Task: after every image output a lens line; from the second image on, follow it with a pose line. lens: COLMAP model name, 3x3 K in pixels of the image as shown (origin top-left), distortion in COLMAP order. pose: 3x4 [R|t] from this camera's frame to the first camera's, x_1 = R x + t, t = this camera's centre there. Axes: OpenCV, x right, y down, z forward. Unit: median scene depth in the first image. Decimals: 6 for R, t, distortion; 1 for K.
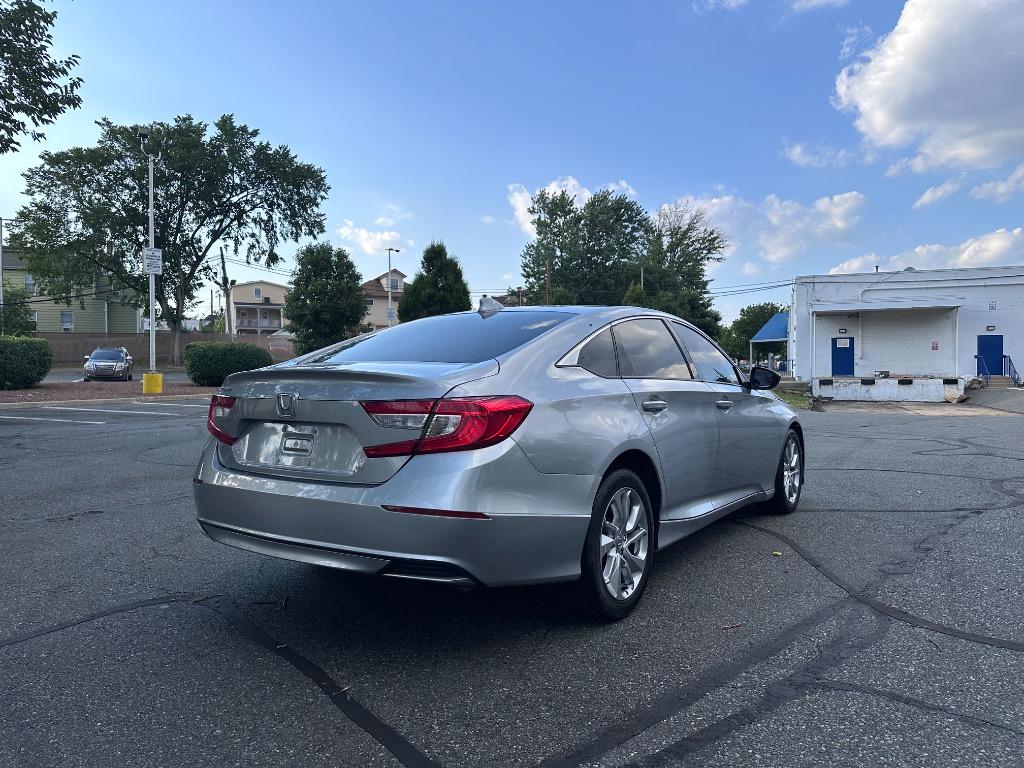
lens RADIAL K [[754.1, 0, 521.2], [0, 754.1, 384.8], [0, 0, 1]] dist [-0.007283, -0.003131]
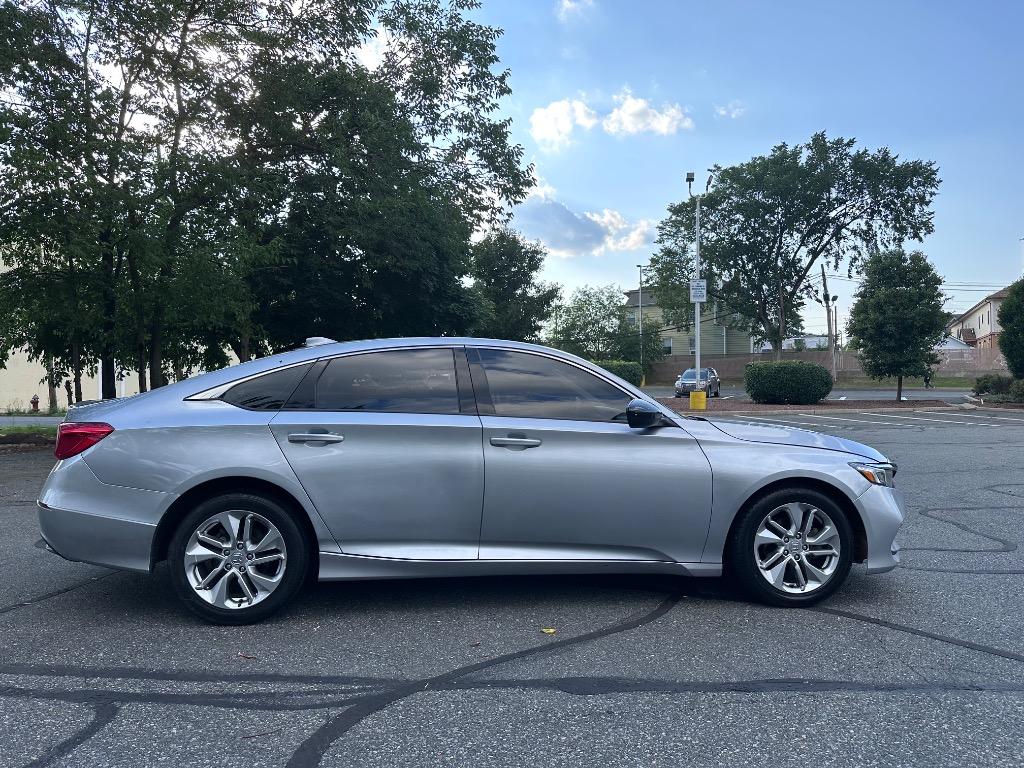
lens RADIAL K [[754.1, 0, 521.2], [0, 754.1, 384.8], [0, 0, 1]] dist [-0.007283, -0.003131]
pose [[0.601929, -0.003349, -0.798542, 0.161696], [-0.011812, 0.999844, -0.013096, -0.004959], [0.798462, 0.017315, 0.601796, 0.081840]]
